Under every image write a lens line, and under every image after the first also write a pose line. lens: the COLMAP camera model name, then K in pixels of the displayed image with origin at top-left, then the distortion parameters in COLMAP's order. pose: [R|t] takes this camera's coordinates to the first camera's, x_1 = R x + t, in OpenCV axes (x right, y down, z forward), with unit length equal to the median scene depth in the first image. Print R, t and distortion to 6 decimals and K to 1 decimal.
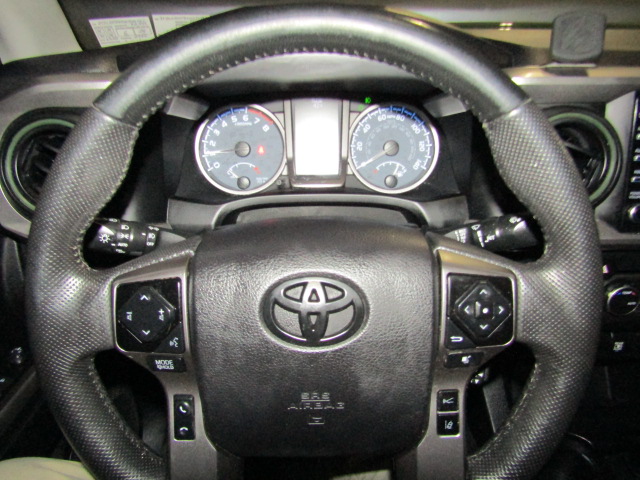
lens RADIAL K [[462.2, 0, 320.0], [0, 462.2, 240.0], [0, 0, 1]] dist [-0.031374, 0.003763]
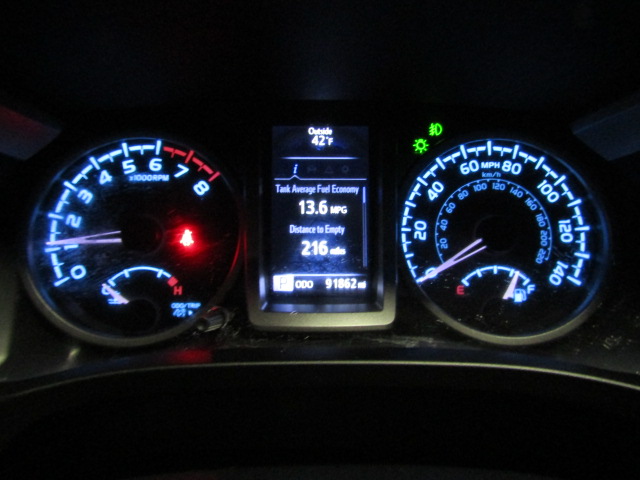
lens RADIAL K [[462.2, 0, 320.0], [0, 462.2, 240.0], [0, 0, 1]] dist [-0.031374, 0.003763]
pose [[0.999982, 0.005957, -0.000378, -0.006241], [-0.005861, 0.967891, -0.251300, -0.088140], [-0.001132, 0.251298, 0.967909, 0.595282]]
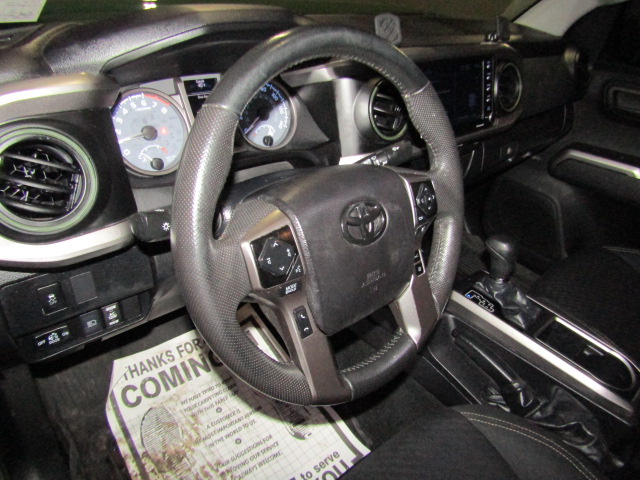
lens RADIAL K [[462.2, 0, 320.0], [0, 462.2, 240.0], [0, 0, 1]] dist [-0.031374, 0.003763]
pose [[0.763230, -0.279450, 0.582571, -0.555404], [0.221872, 0.960160, 0.169898, -0.049254], [-0.606839, -0.000415, 0.794825, -0.095174]]
